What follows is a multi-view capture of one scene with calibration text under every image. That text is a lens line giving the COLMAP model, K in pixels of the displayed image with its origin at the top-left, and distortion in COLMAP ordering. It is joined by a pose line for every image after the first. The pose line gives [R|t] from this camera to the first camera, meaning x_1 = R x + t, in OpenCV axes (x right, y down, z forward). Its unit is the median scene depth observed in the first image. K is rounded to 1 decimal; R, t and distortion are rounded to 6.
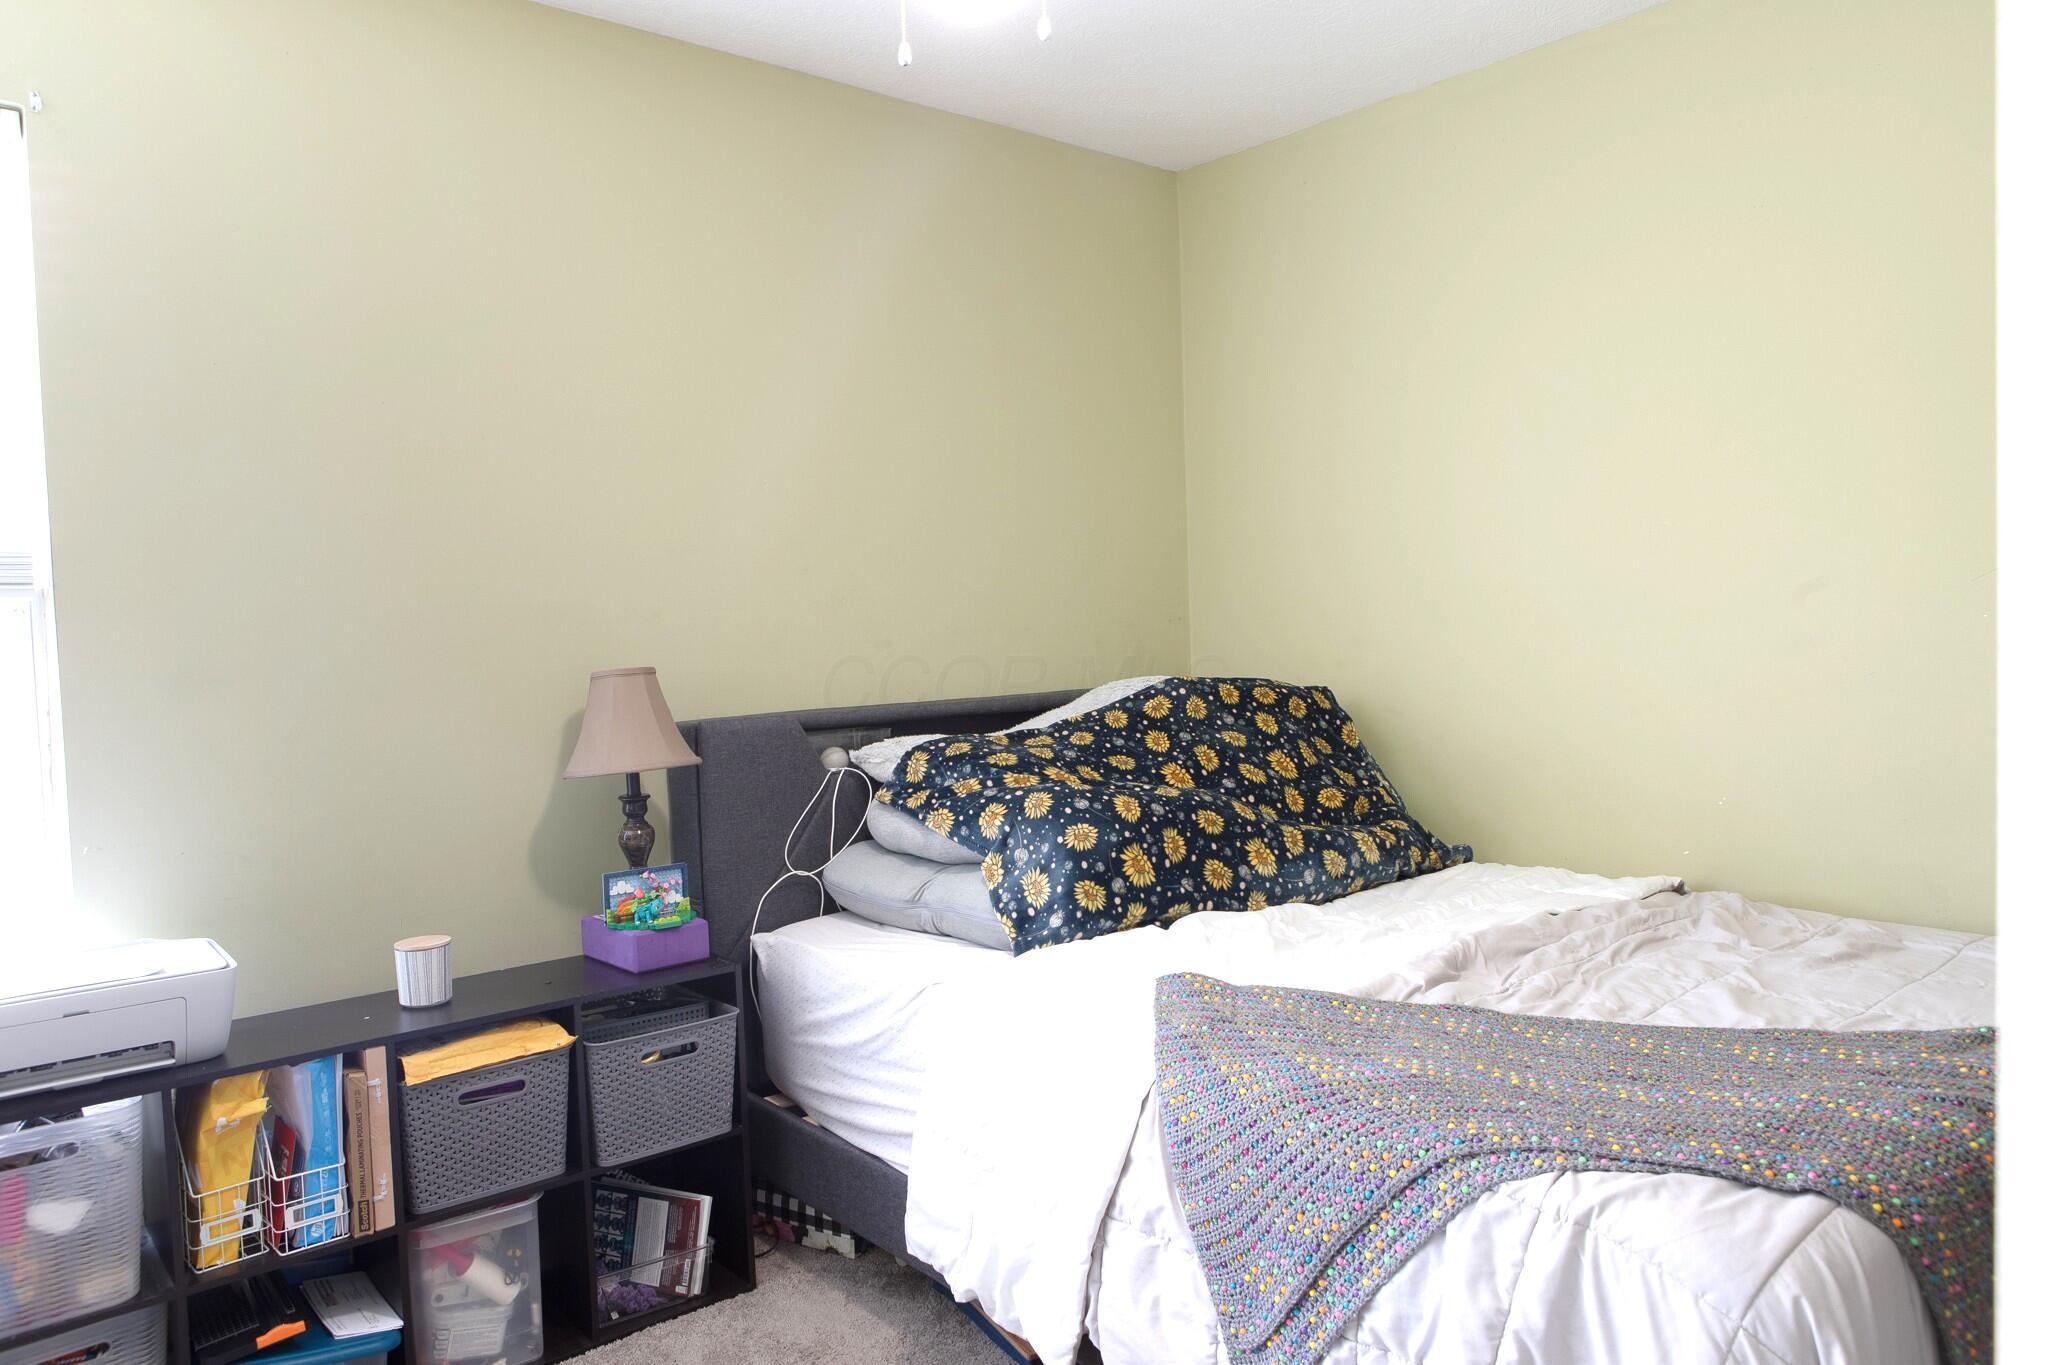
lens RADIAL K [[1377.8, 0, 1025.5], [0, 1377.8, 677.8], [0, 0, 1]] dist [-0.012180, -0.001391]
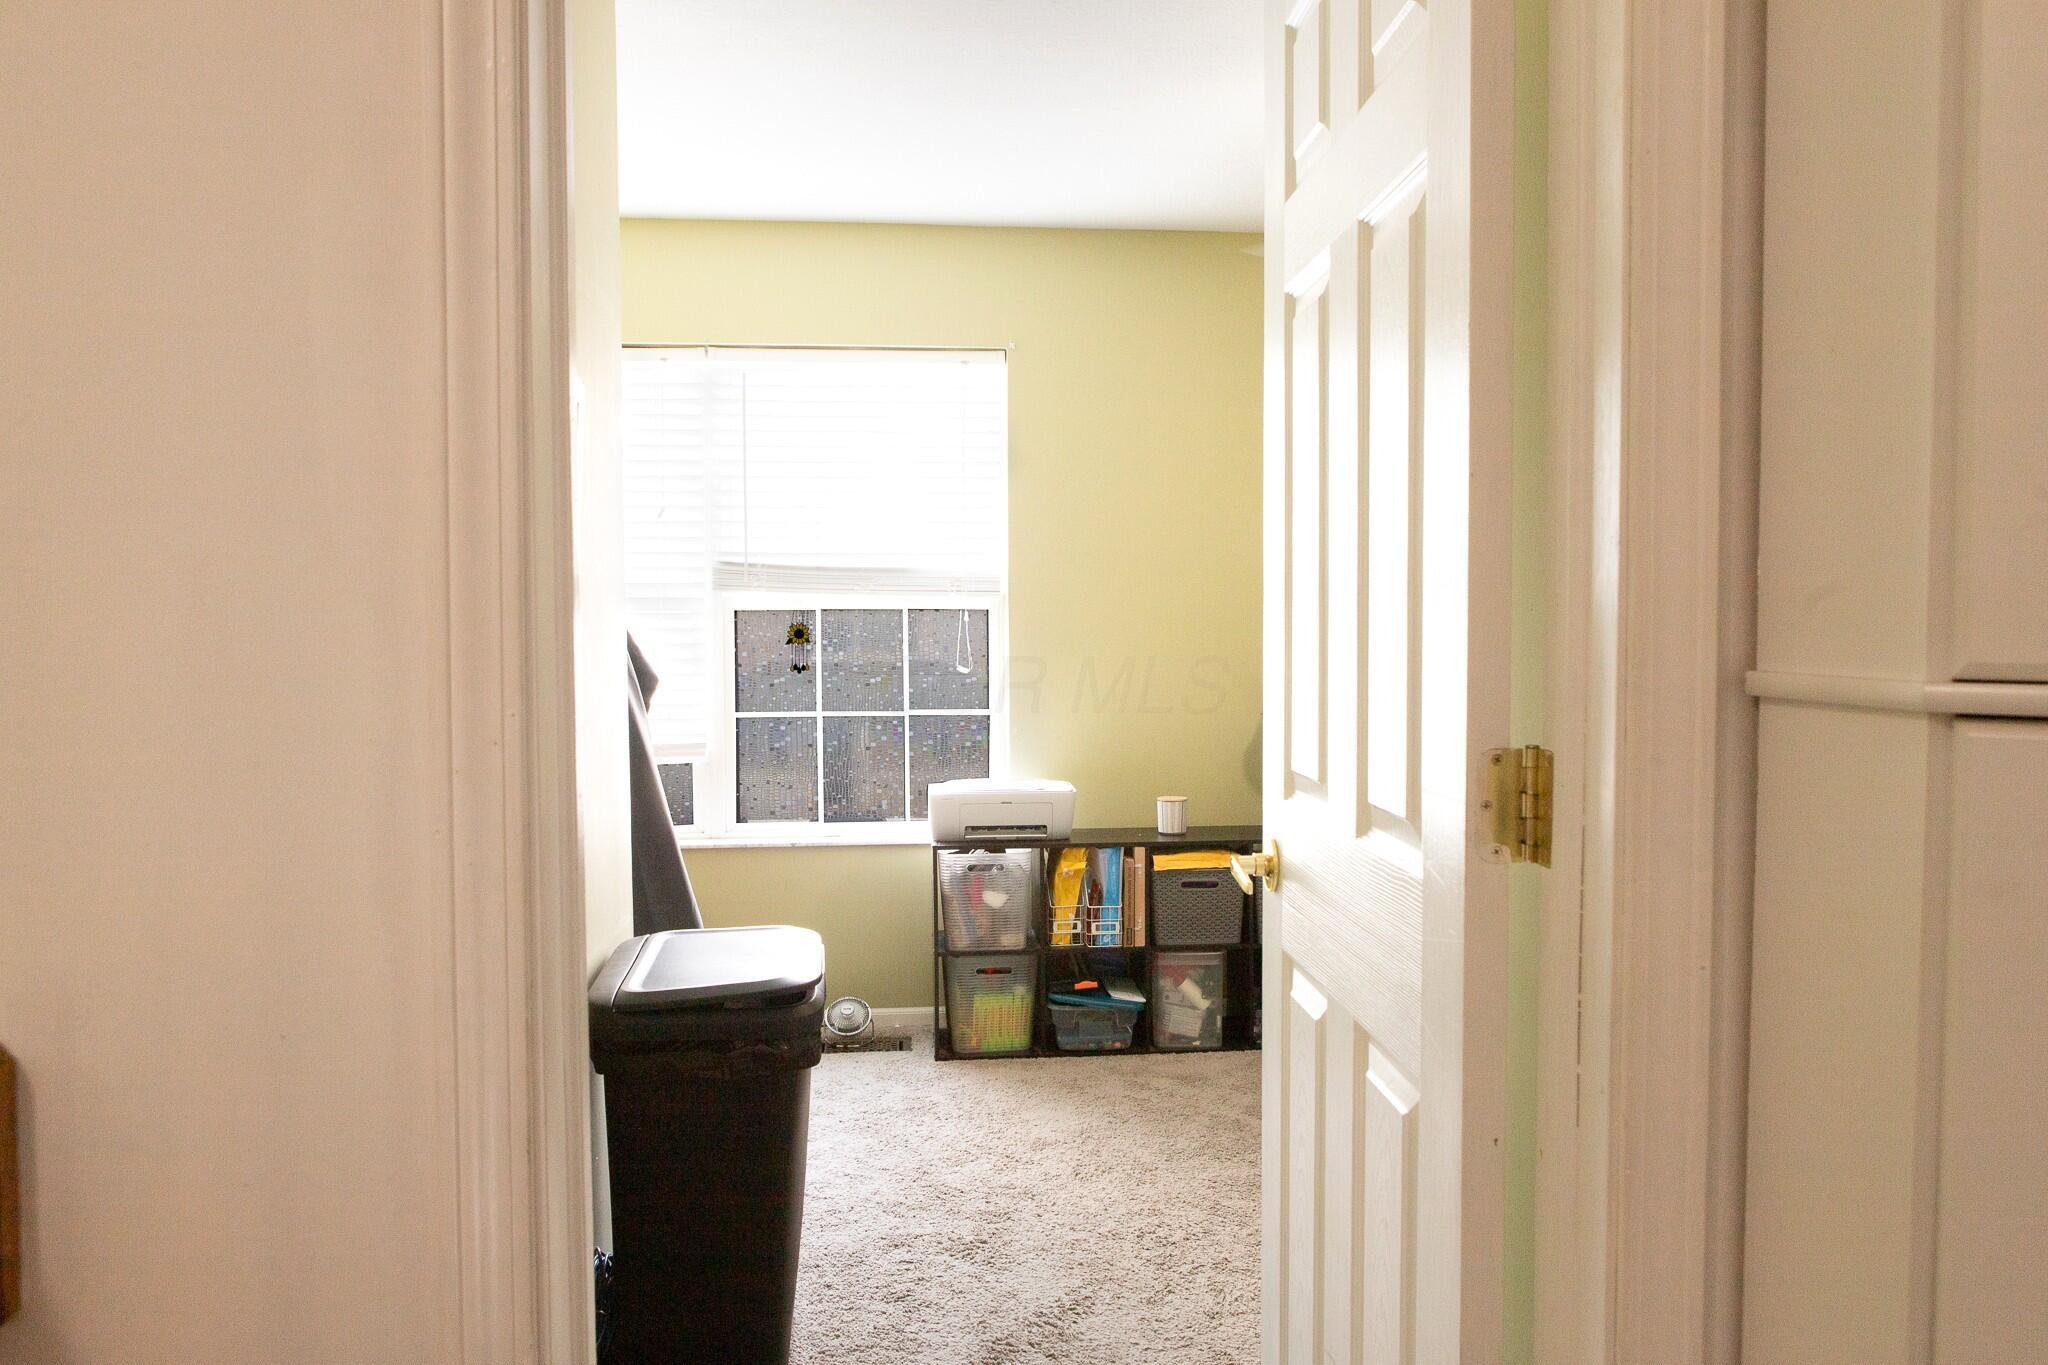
lens RADIAL K [[1377.8, 0, 1014.4], [0, 1377.8, 683.9], [0, 0, 1]] dist [-0.012180, -0.001391]
pose [[0.812280, 0.048250, -0.581268, 0.450842], [-0.046681, 0.998754, 0.017672, 0.026463], [0.581396, 0.012780, 0.813520, -0.600709]]
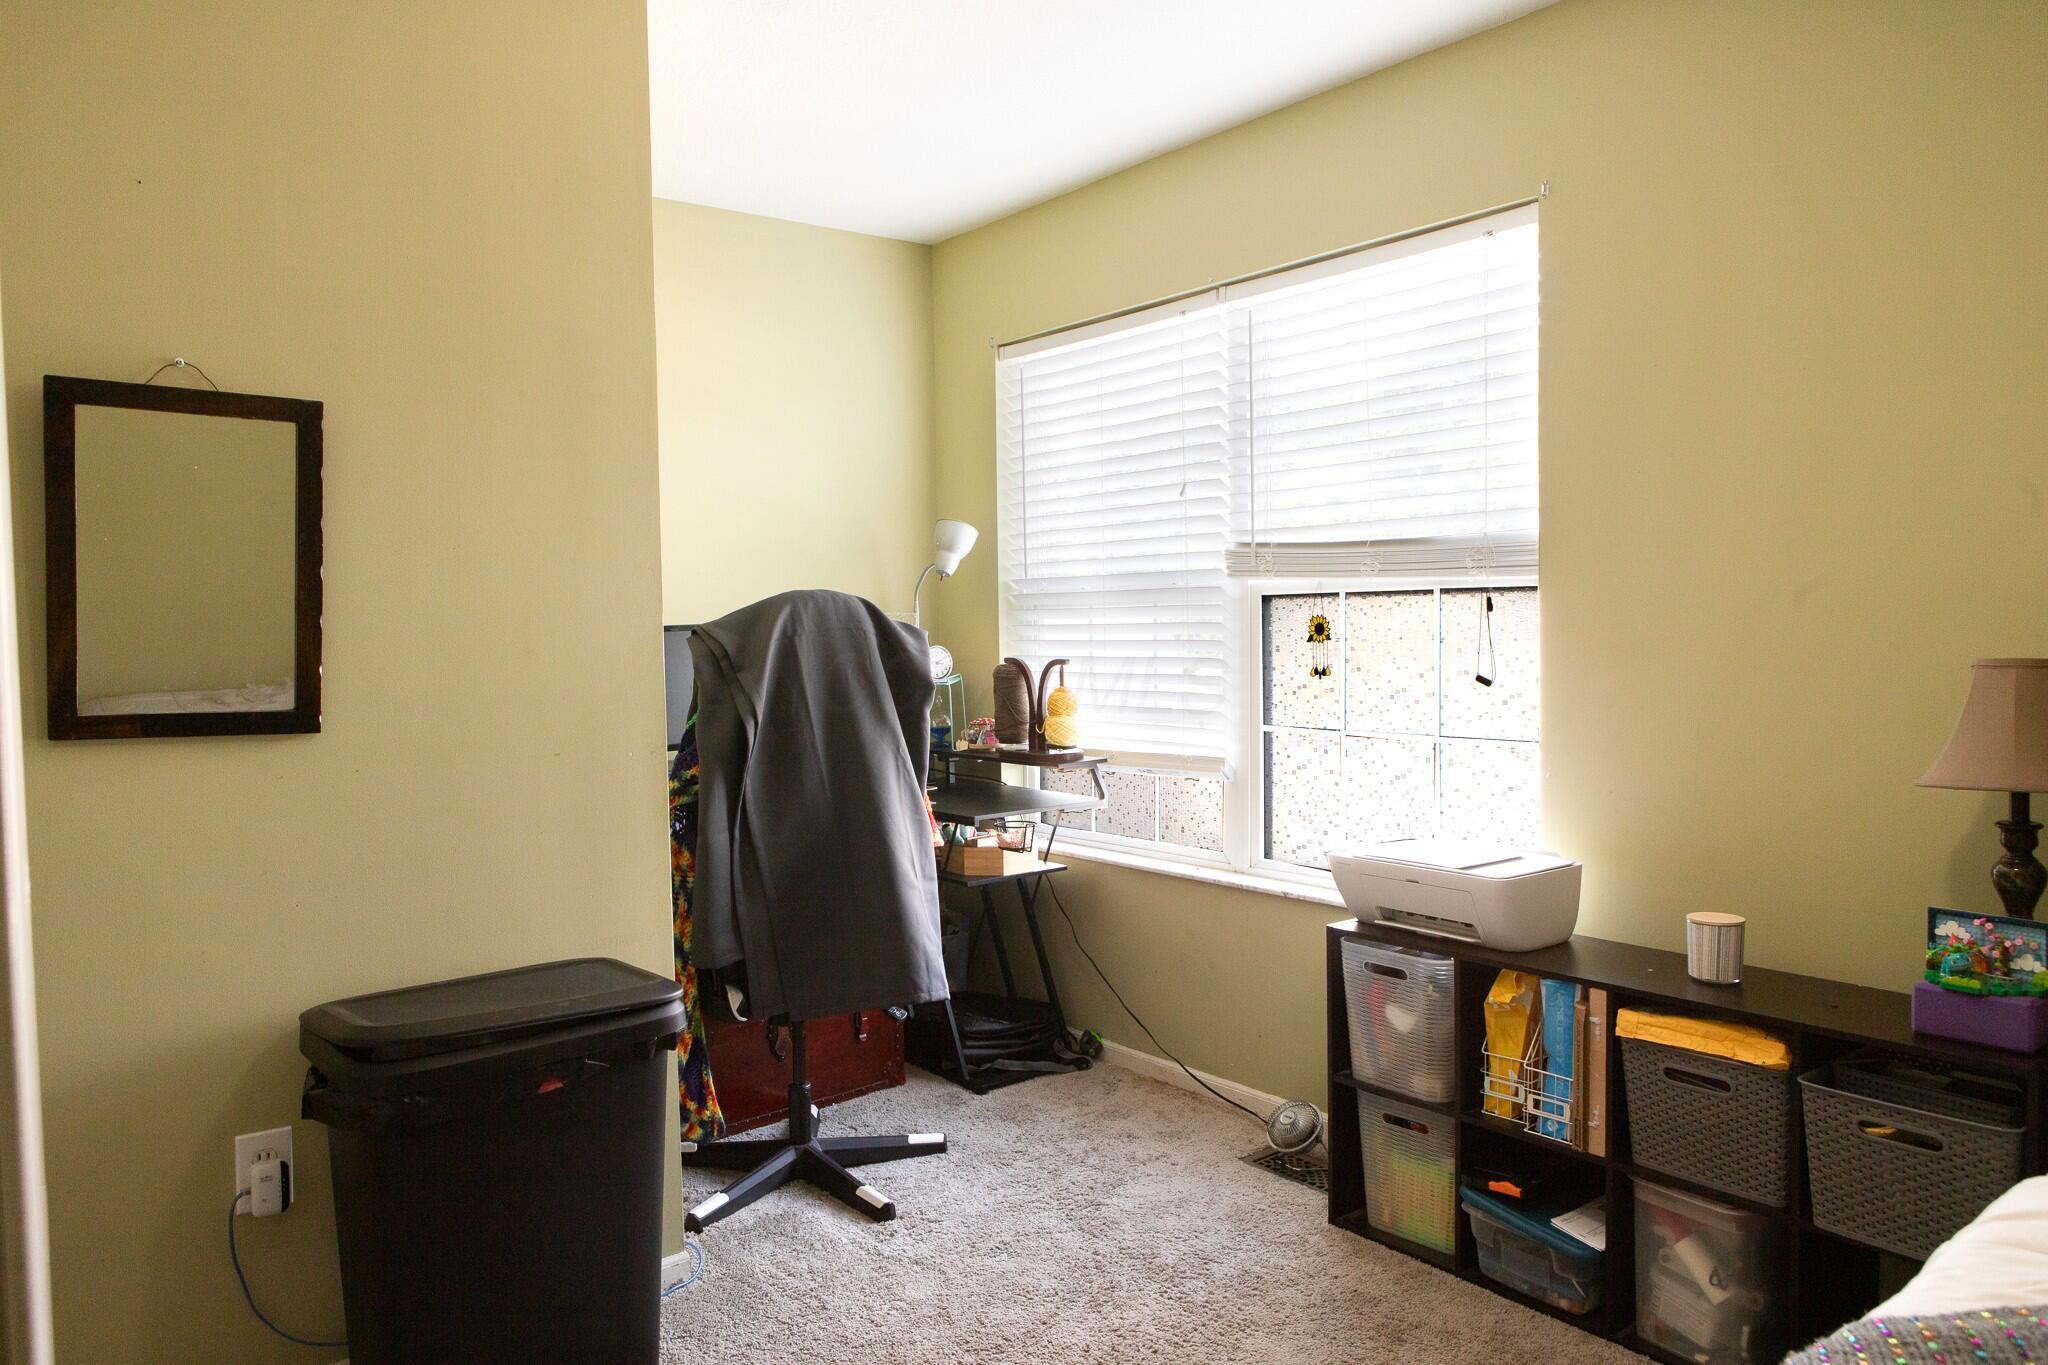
lens RADIAL K [[1377.8, 0, 1025.0], [0, 1377.8, 683.6], [0, 0, 1]] dist [-0.012180, -0.001391]
pose [[-0.049645, 0.073449, -0.996063, 0.618515], [-0.026479, 0.996845, 0.074826, -0.042671], [0.998416, 0.030090, -0.047544, 0.587087]]
